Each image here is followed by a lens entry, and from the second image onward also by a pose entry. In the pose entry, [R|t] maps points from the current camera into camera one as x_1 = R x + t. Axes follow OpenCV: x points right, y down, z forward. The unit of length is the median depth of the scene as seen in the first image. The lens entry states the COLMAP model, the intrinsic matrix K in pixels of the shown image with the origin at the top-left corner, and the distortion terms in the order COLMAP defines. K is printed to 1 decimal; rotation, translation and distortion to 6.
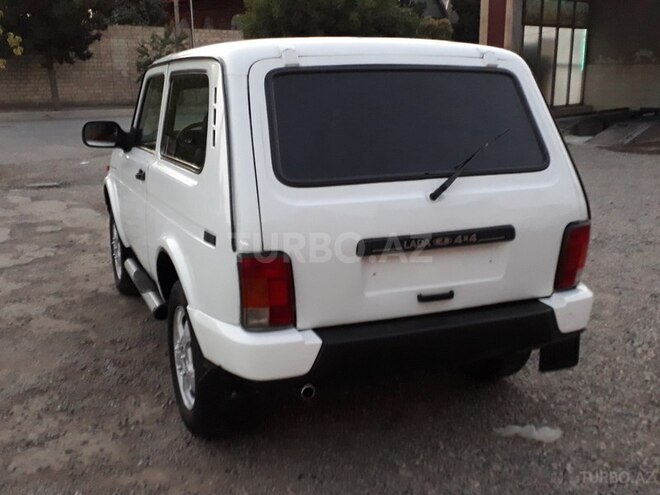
lens RADIAL K [[717.8, 0, 330.0], [0, 717.8, 247.5], [0, 0, 1]] dist [0.022056, -0.002689]
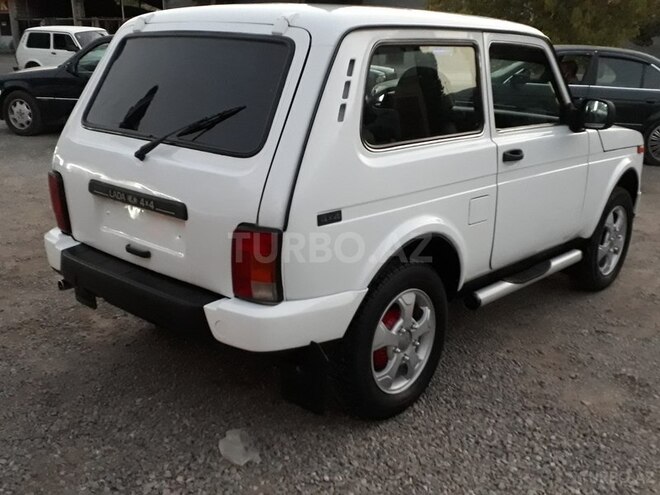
lens RADIAL K [[717.8, 0, 330.0], [0, 717.8, 247.5], [0, 0, 1]] dist [0.022056, -0.002689]
pose [[0.450775, 0.261236, -0.853556, 1.191866], [-0.230186, 0.957897, 0.171606, -0.186789], [0.862448, 0.119120, 0.491929, 0.726108]]
